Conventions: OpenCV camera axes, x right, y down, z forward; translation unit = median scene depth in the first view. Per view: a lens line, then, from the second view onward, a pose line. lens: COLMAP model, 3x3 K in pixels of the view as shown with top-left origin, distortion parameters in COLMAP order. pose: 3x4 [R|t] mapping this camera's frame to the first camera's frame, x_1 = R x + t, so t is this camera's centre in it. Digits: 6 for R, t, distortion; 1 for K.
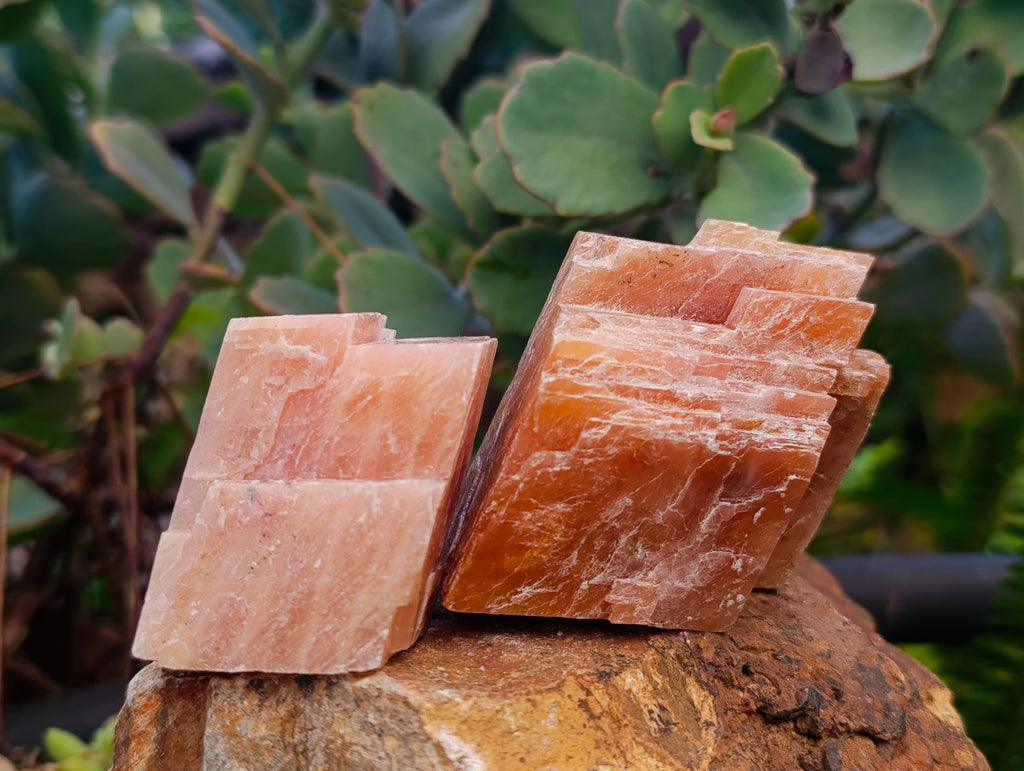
lens RADIAL K [[1481.7, 0, 507.2], [0, 1481.7, 382.0], [0, 0, 1]] dist [0.144872, 0.000000]
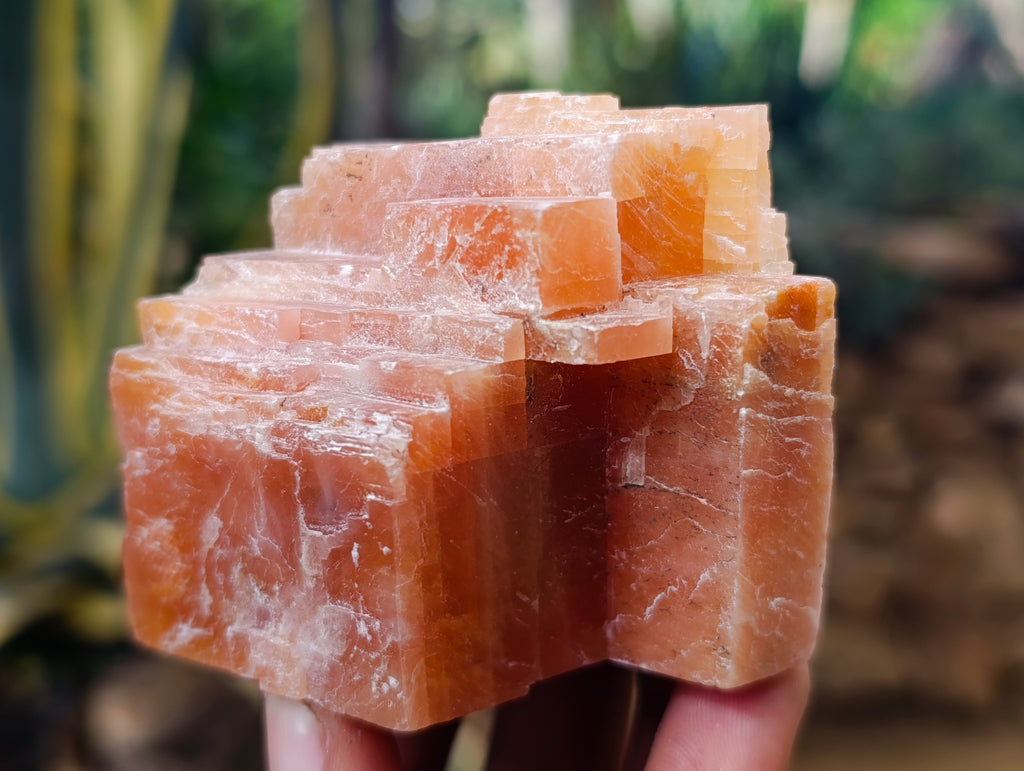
lens RADIAL K [[1481.7, 0, 513.5], [0, 1481.7, 378.9], [0, 0, 1]] dist [0.144872, 0.000000]
pose [[0.568184, -0.016941, -0.822727, 0.737184], [0.024740, 0.999688, -0.003499, 0.017839], [0.822530, -0.018366, 0.568426, 0.696719]]
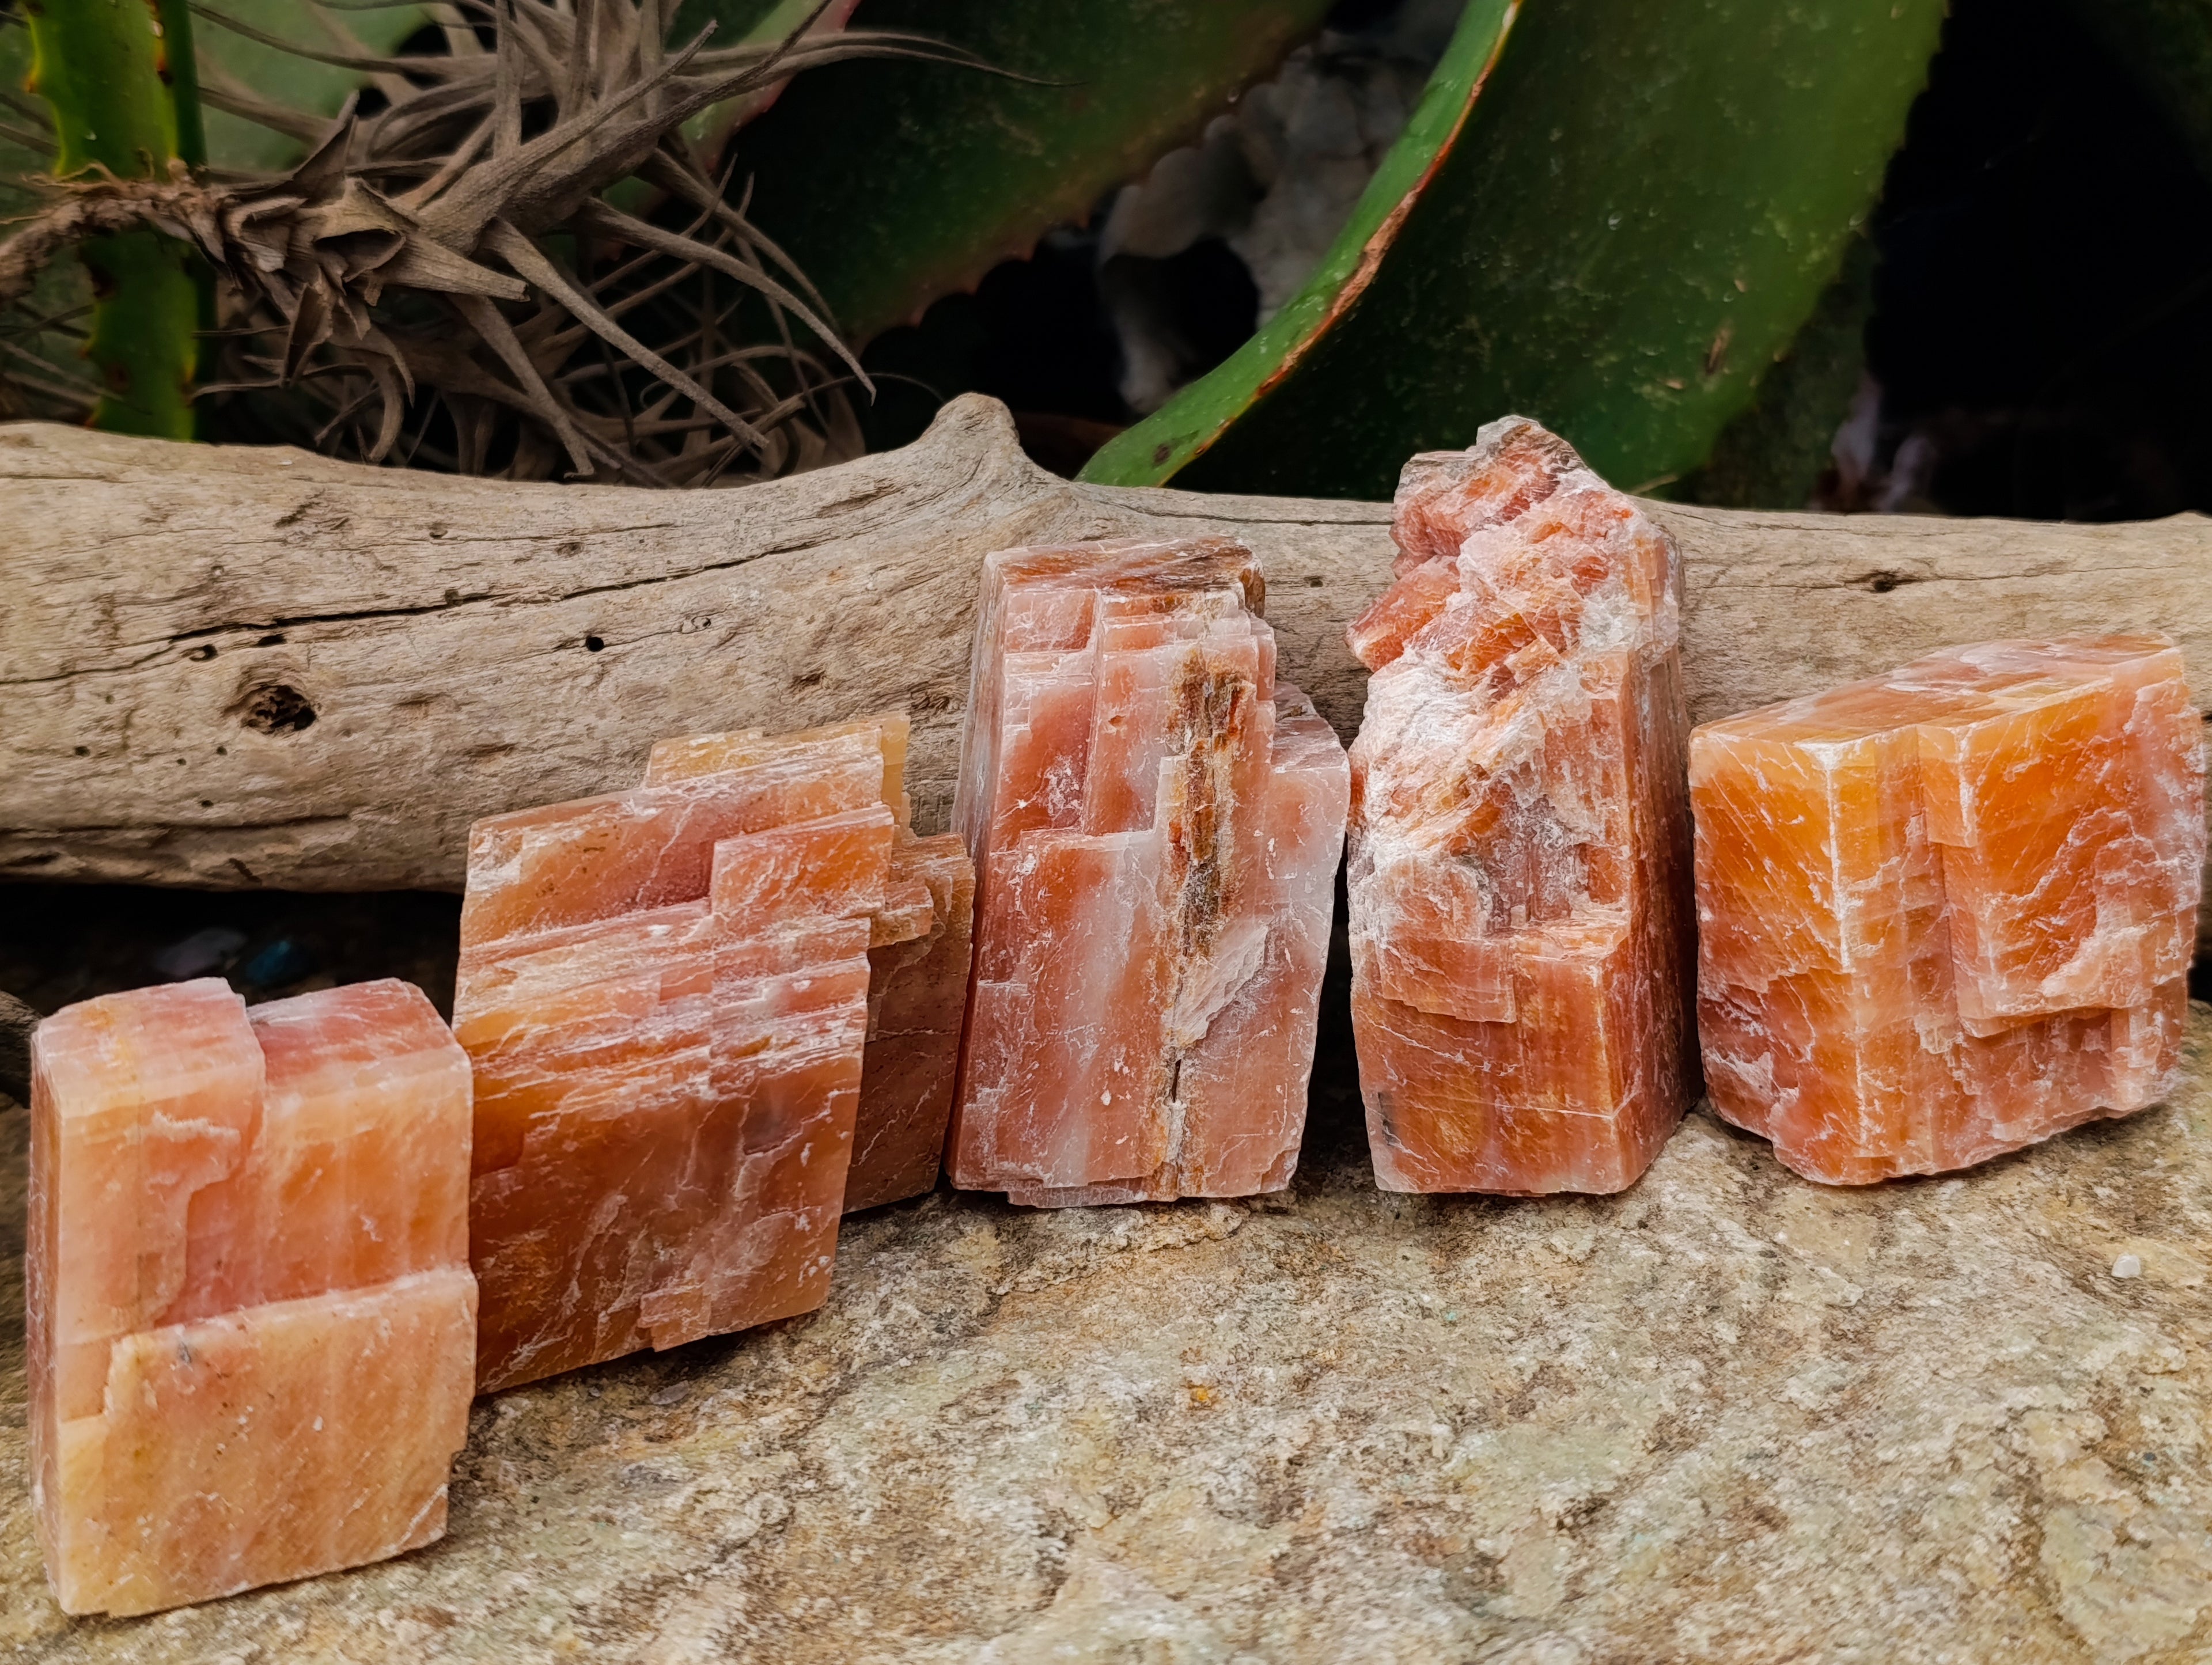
lens RADIAL K [[3200.5, 0, 1142.3], [0, 3200.5, 816.0], [0, 0, 1]] dist [0.144872, 0.000000]
pose [[0.956577, -0.287468, 0.048201, 0.300537], [0.279885, 0.952054, 0.123519, -0.220555], [-0.081398, -0.104665, 0.991171, -0.572134]]
